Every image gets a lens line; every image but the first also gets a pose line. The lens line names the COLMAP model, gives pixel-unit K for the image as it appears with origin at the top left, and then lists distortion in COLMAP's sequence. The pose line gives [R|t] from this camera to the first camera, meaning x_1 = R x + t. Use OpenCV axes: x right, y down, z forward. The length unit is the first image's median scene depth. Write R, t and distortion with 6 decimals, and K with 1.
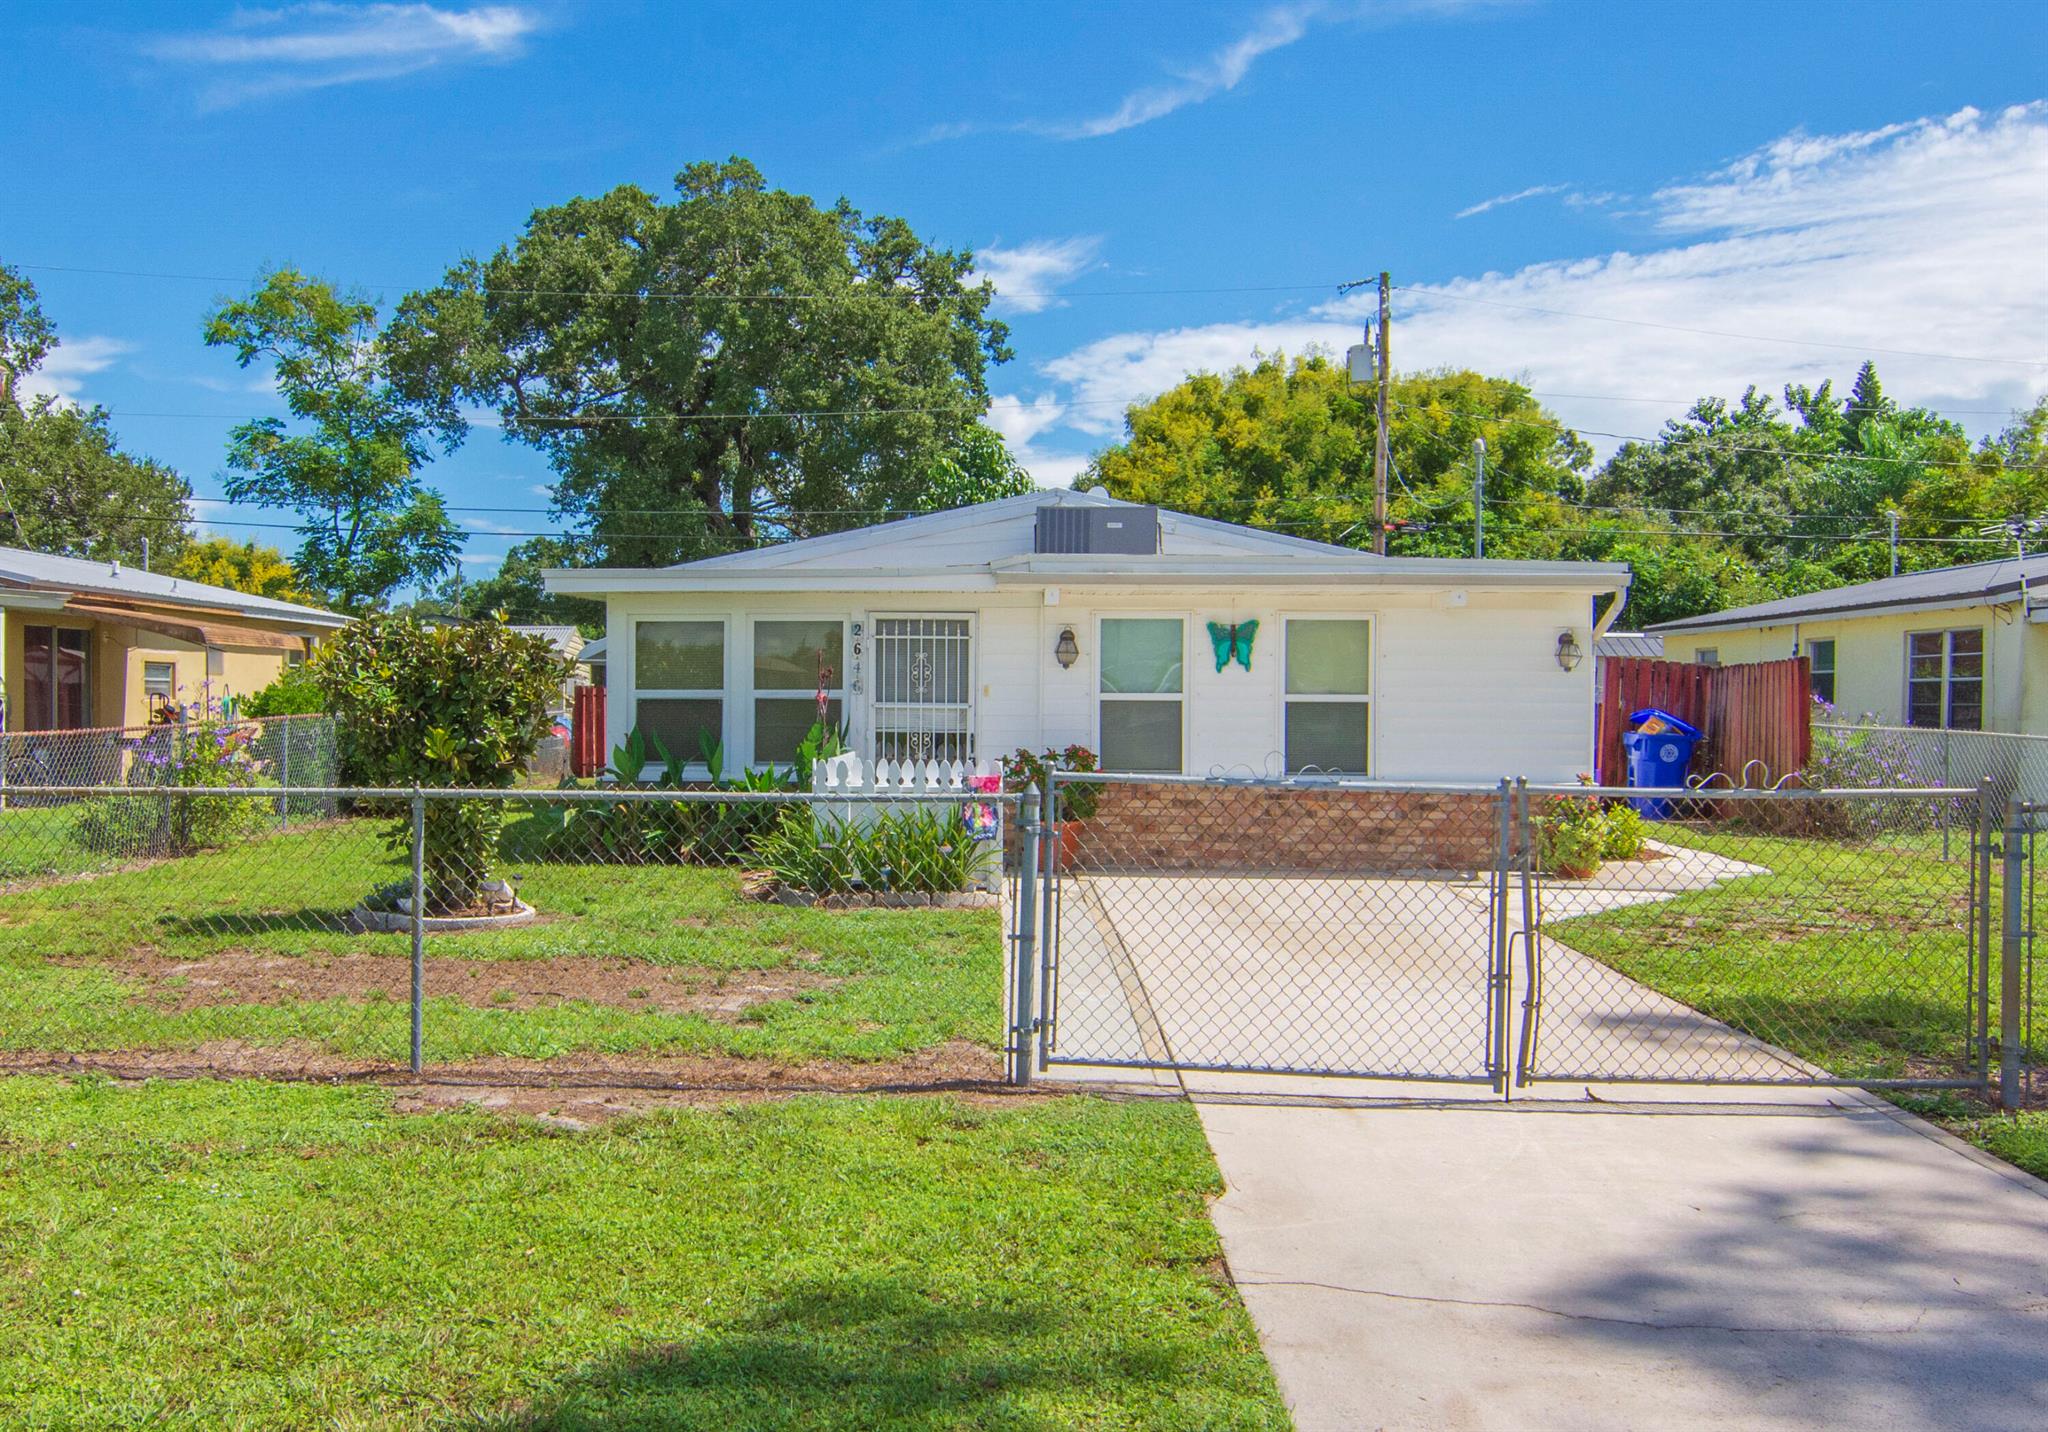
lens RADIAL K [[1841.6, 0, 958.3], [0, 1841.6, 713.4], [0, 0, 1]] dist [-0.012679, -0.005473]
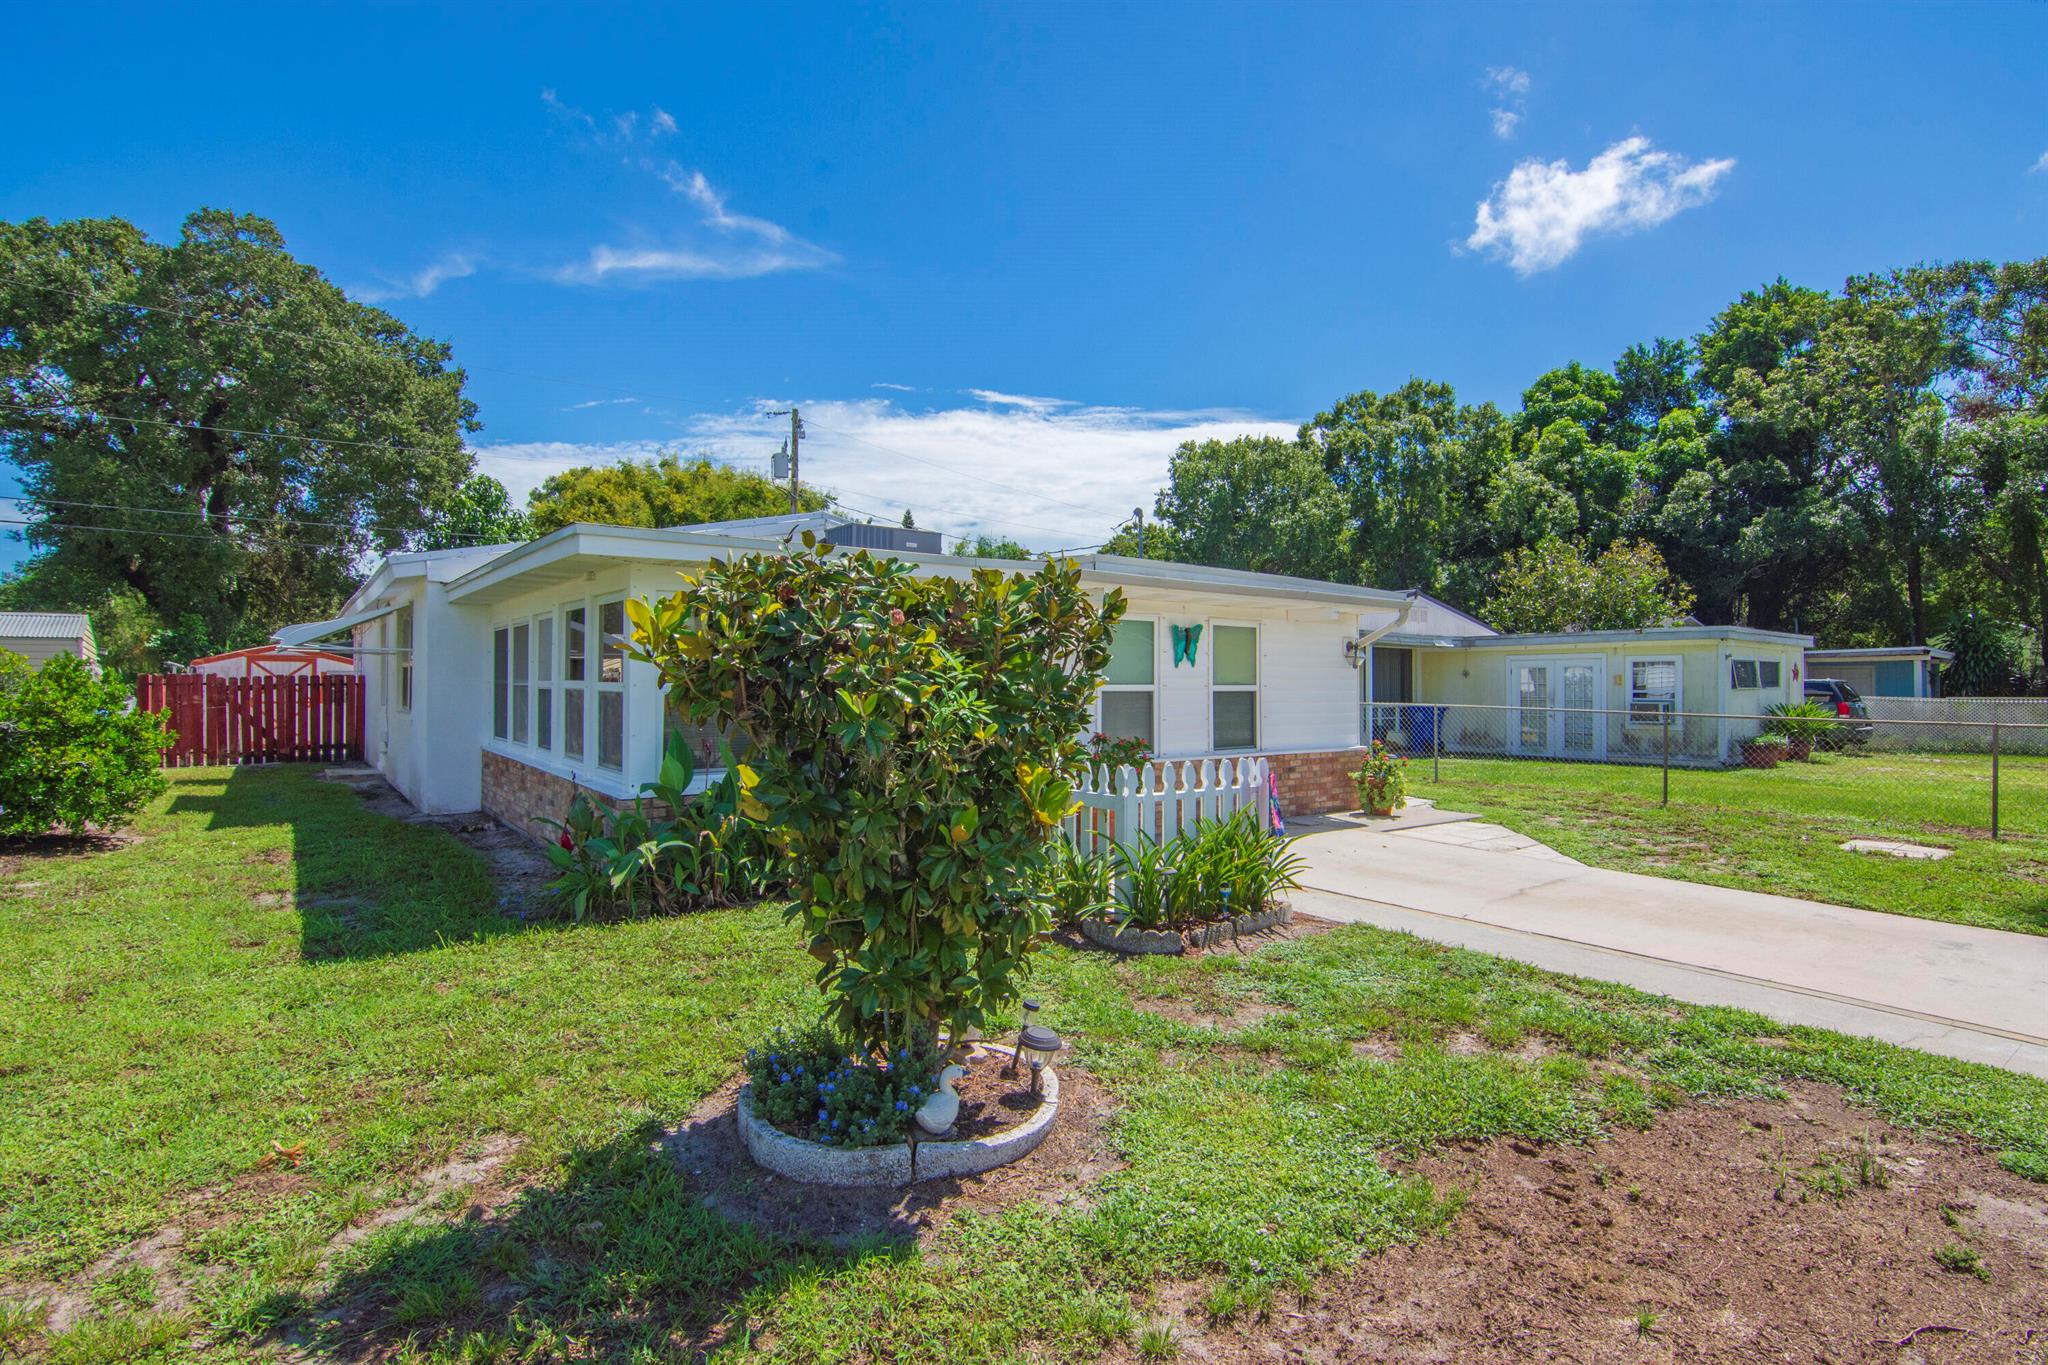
lens RADIAL K [[995.2, 0, 1051.1], [0, 995.2, 672.8], [0, 0, 1]] dist [-0.013703, -0.006830]
pose [[0.751199, 0.005892, 0.660050, -0.347480], [0.005126, 0.999878, -0.014760, -0.009431], [-0.660056, 0.014471, 0.751077, 0.567010]]
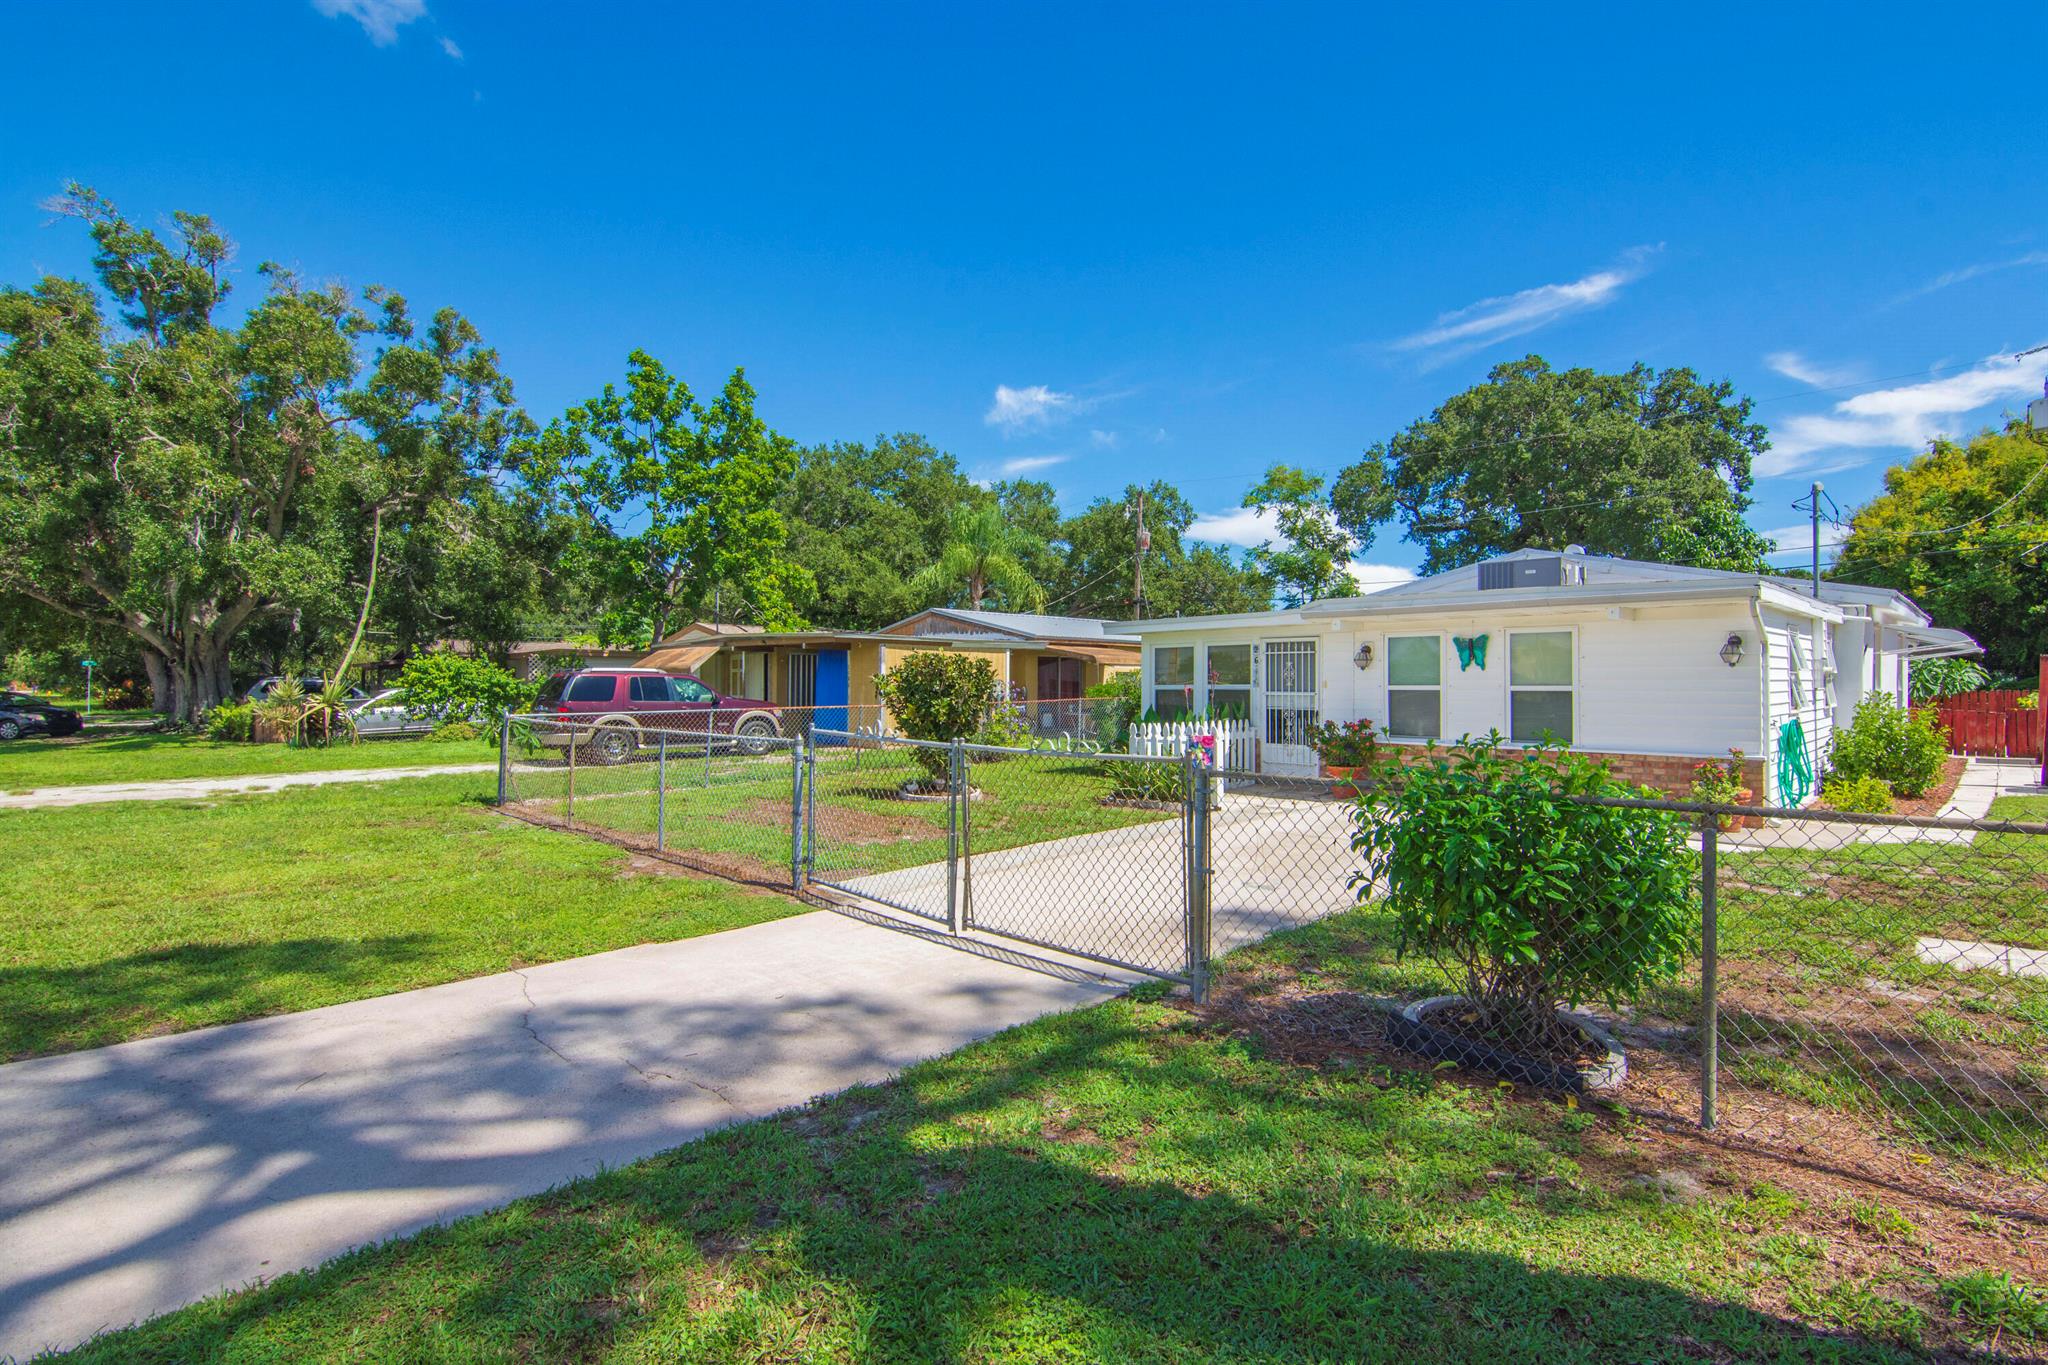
lens RADIAL K [[995.2, 0, 1029.6], [0, 995.2, 676.5], [0, 0, 1]] dist [-0.013703, -0.006830]
pose [[0.728901, -0.011593, -0.684521, 0.432906], [-0.002280, 0.999810, -0.019360, -0.001731], [0.684615, 0.015672, 0.728736, 0.180282]]
